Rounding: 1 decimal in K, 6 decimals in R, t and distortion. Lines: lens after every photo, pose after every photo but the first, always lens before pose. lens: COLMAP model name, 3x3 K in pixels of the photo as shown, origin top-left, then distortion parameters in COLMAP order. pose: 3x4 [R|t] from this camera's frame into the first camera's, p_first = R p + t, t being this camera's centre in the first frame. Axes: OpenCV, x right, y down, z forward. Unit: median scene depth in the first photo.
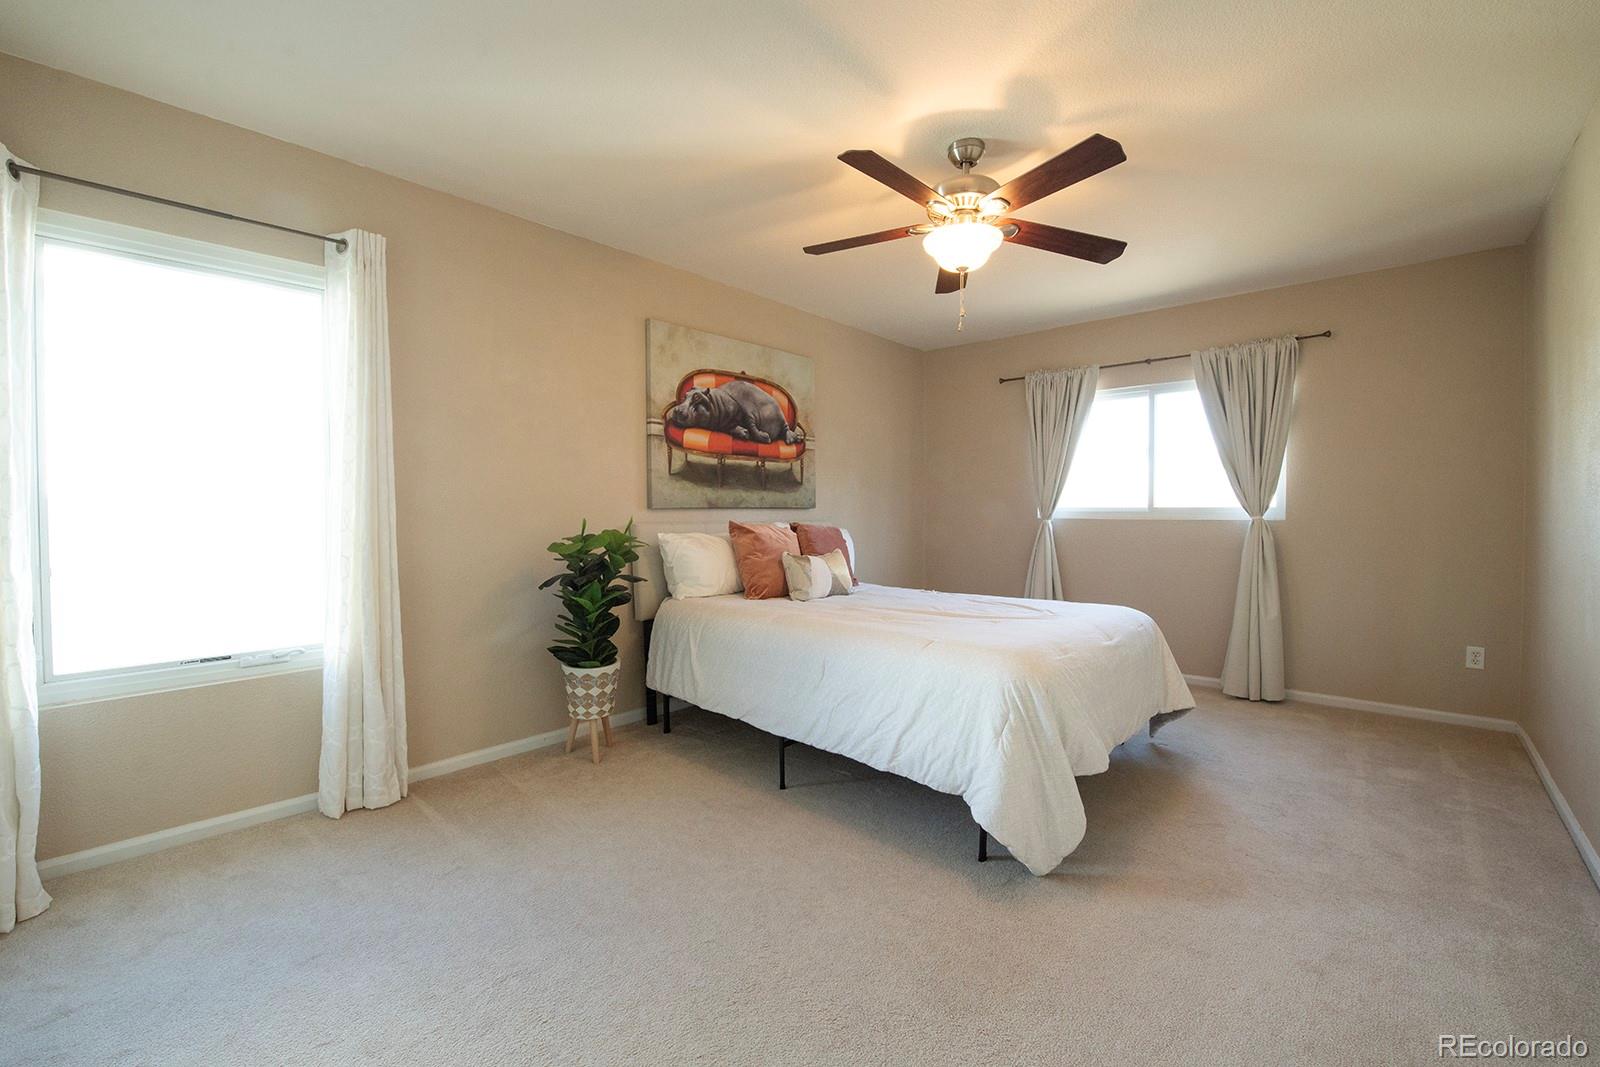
lens RADIAL K [[694.9, 0, 778.5], [0, 694.9, 535.4], [0, 0, 1]] dist [-0.017719, -0.000018]
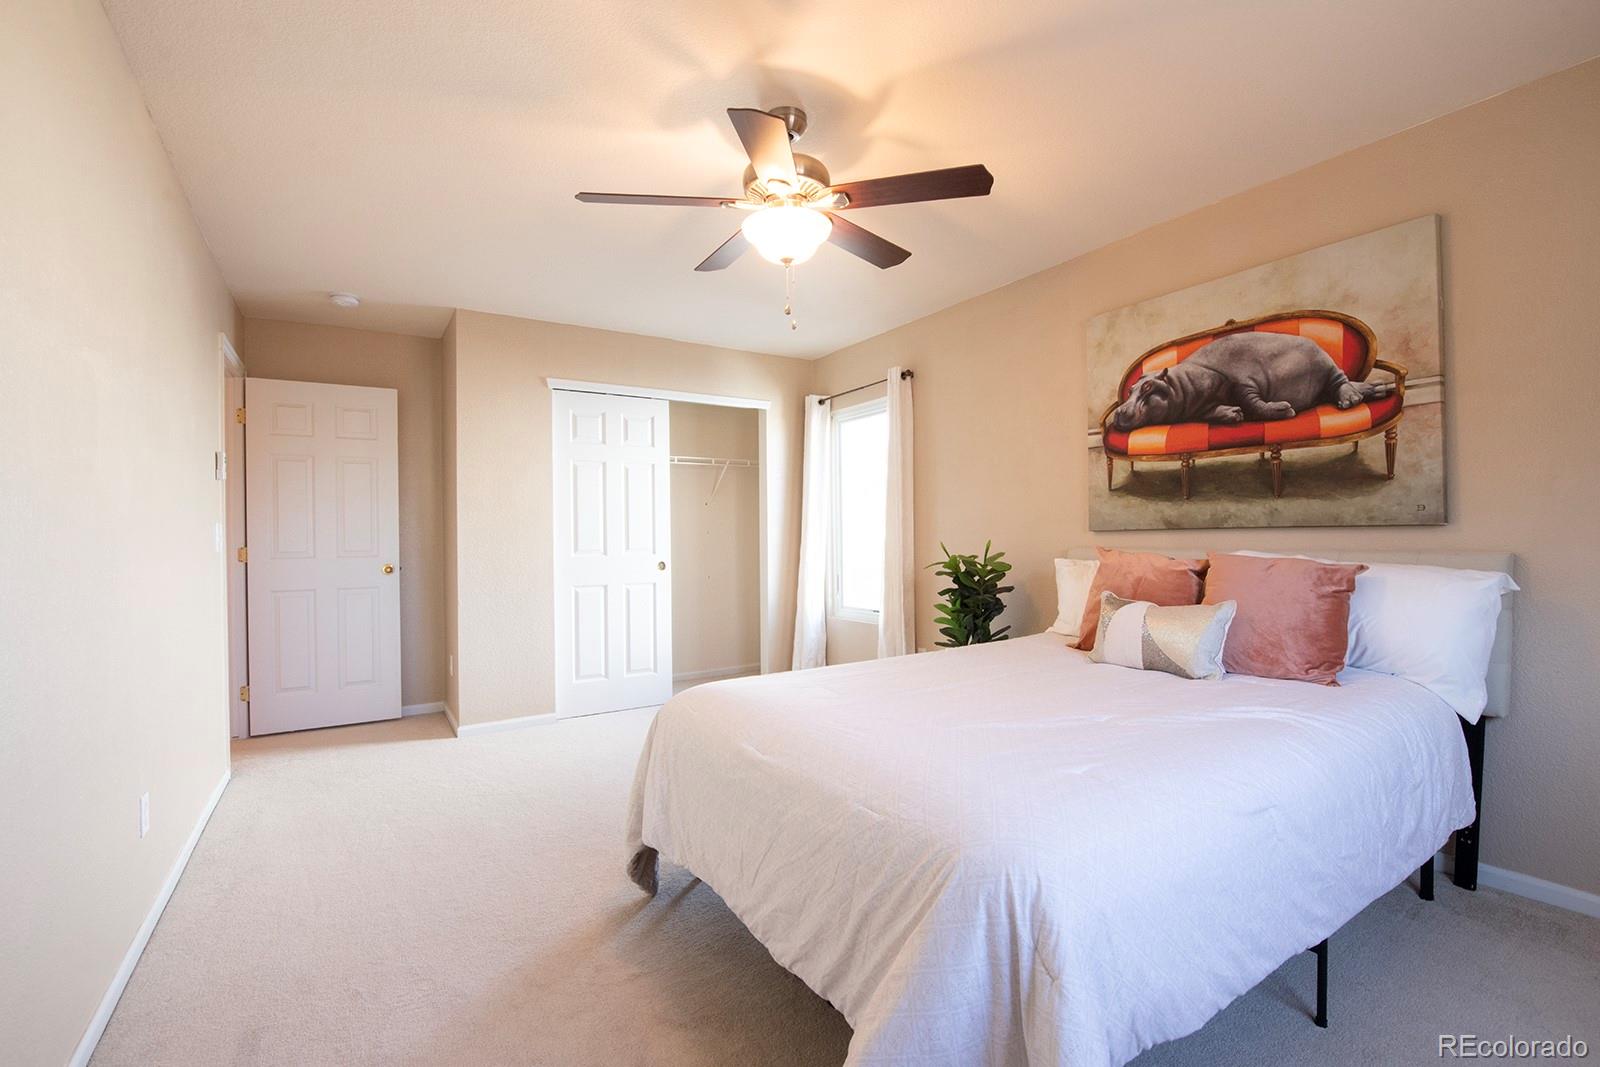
lens RADIAL K [[694.9, 0, 778.5], [0, 694.9, 535.4], [0, 0, 1]] dist [-0.017719, -0.000018]
pose [[-0.279424, 0.000937, -0.960167, 0.716115], [-0.023415, 0.999695, 0.007789, -0.028827], [0.959882, 0.024659, -0.279317, 0.800778]]
